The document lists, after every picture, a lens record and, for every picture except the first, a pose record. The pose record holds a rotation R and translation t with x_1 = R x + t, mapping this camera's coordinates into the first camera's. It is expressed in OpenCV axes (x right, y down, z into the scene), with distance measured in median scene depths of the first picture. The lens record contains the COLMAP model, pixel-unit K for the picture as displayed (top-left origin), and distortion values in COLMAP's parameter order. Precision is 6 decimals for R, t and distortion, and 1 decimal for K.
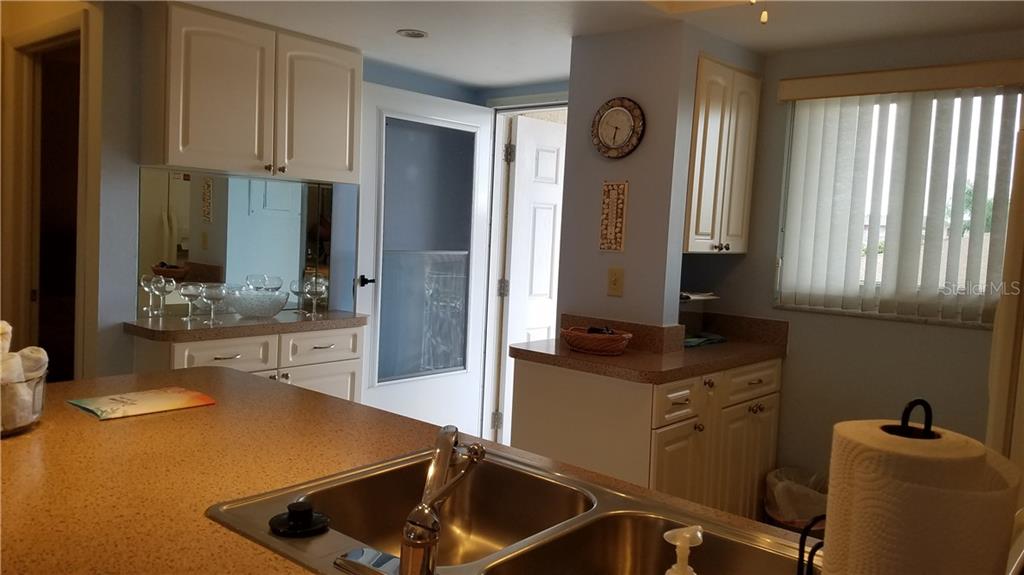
lens RADIAL K [[783.5, 0, 512.8], [0, 783.5, 291.7], [0, 0, 1]] dist [0.090832, -0.012211]
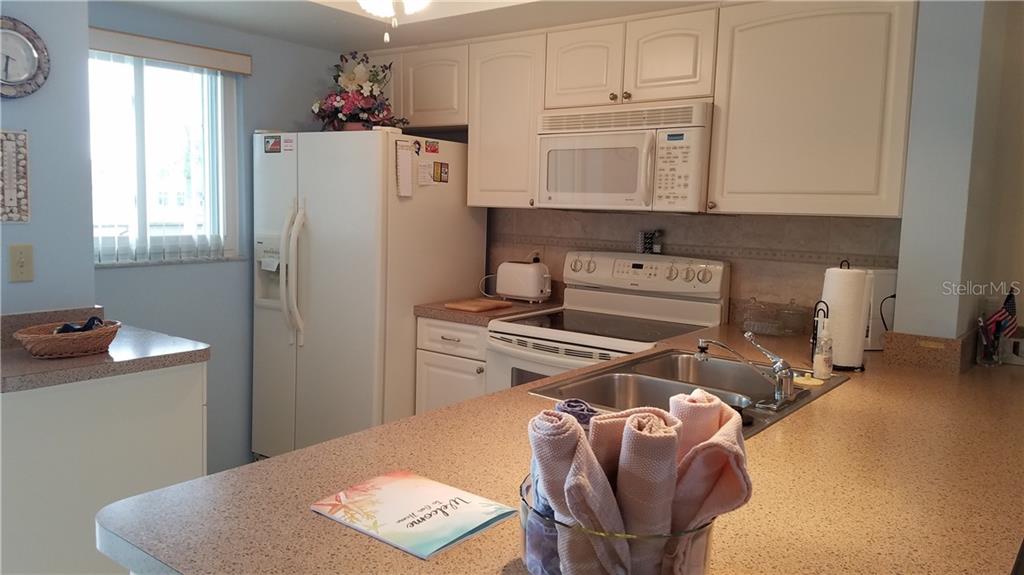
lens RADIAL K [[783.5, 0, 513.3], [0, 783.5, 292.8], [0, 0, 1]] dist [0.090832, -0.012211]
pose [[-0.048496, -0.158686, 0.986137, -0.681701], [0.061767, 0.984933, 0.161530, -0.082181], [-0.996912, 0.068744, -0.037964, 0.562184]]
